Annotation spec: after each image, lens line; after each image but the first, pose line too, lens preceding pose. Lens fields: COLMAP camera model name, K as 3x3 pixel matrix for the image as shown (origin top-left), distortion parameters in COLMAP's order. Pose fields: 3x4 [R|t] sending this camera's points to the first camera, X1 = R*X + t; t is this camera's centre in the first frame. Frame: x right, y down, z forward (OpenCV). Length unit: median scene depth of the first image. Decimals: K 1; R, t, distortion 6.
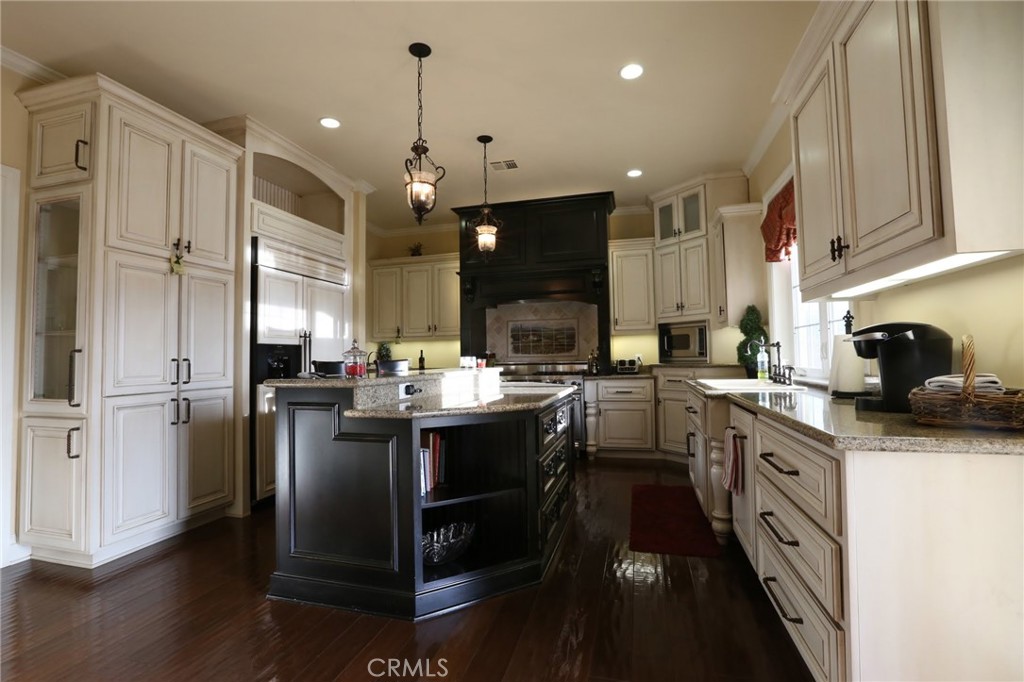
lens RADIAL K [[468.1, 0, 512.0], [0, 468.1, 341.0], [0, 0, 1]] dist [-0.033047, 0.000029]
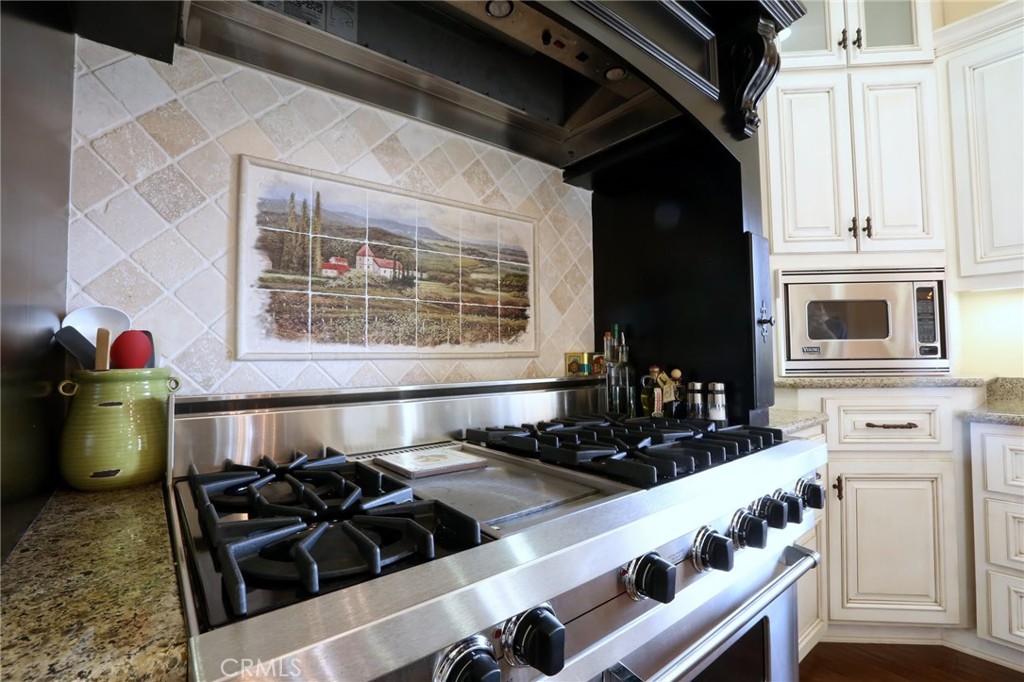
lens RADIAL K [[468.1, 0, 512.0], [0, 468.1, 341.0], [0, 0, 1]] dist [-0.033047, 0.000029]
pose [[0.594151, 0.034987, 0.803592, -0.090063], [-0.029267, 0.999332, -0.021869, 0.030144], [-0.803821, -0.010525, 0.594778, 0.838138]]
